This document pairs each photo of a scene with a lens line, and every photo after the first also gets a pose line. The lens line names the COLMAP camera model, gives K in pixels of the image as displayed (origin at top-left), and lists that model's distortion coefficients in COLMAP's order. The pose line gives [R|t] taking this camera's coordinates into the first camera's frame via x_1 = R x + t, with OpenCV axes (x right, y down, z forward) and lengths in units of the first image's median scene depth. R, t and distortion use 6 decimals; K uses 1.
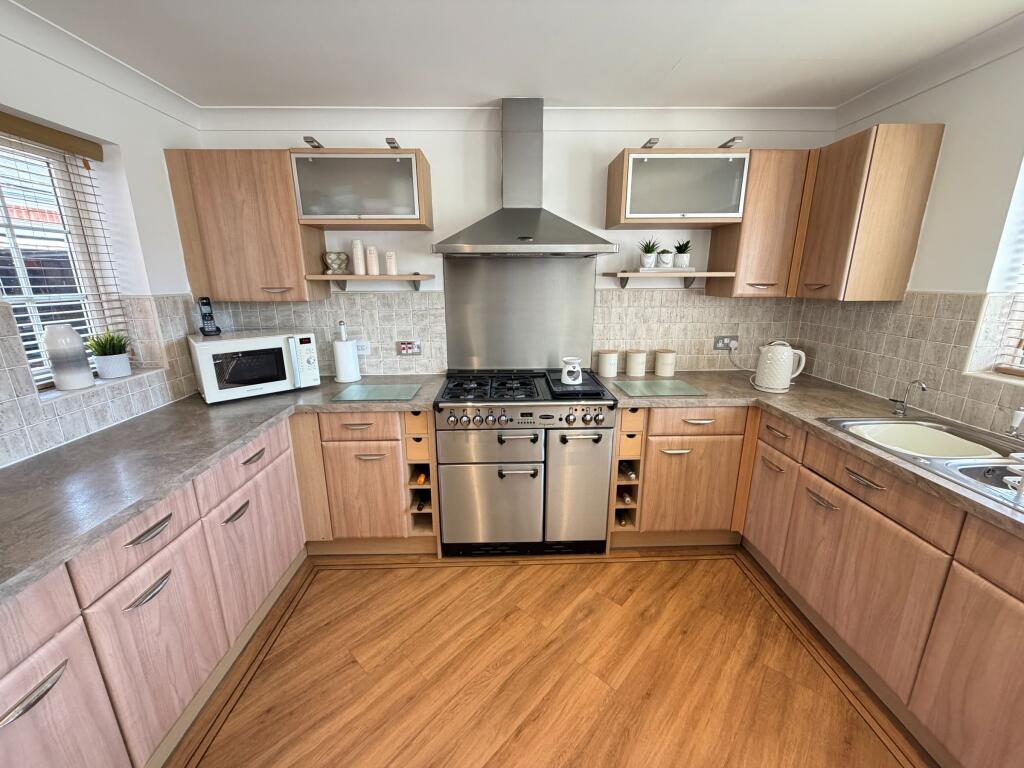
lens RADIAL K [[408.0, 0, 506.2], [0, 408.0, 382.8], [0, 0, 1]] dist [0.001720, 0.000135]
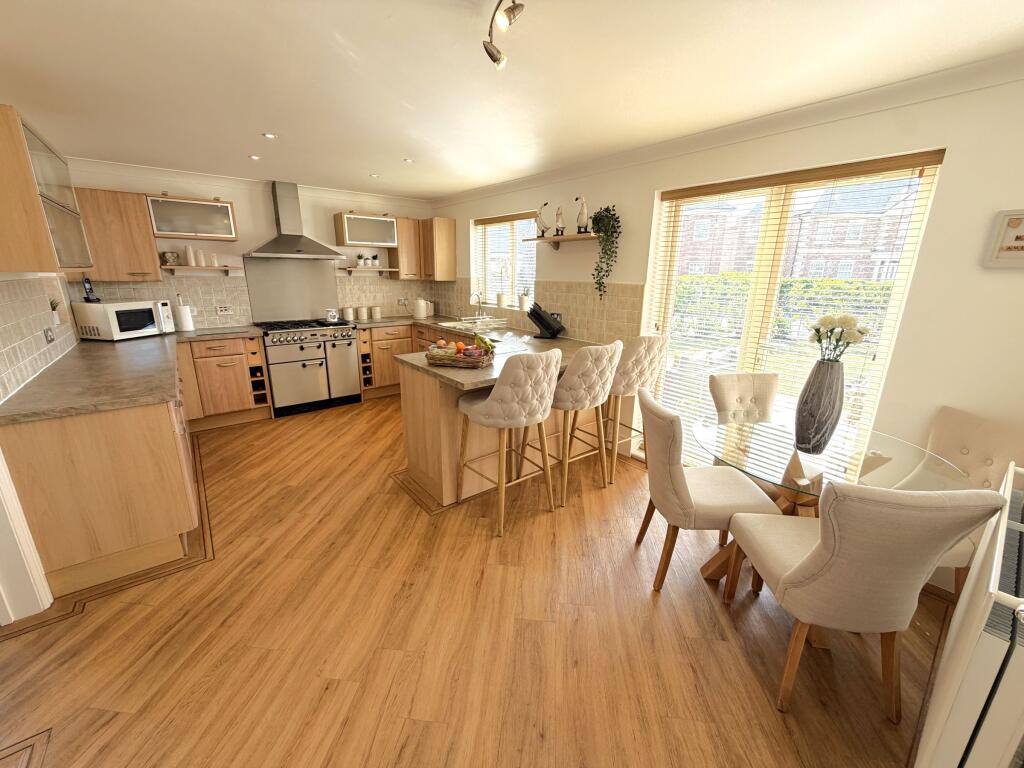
lens RADIAL K [[408.0, 0, 506.2], [0, 408.0, 382.8], [0, 0, 1]] dist [0.001720, 0.000135]
pose [[0.798834, -0.143874, 0.584094, -0.398223], [0.133978, 0.989141, 0.060410, 0.310201], [-0.586443, 0.029998, 0.809435, -1.213715]]
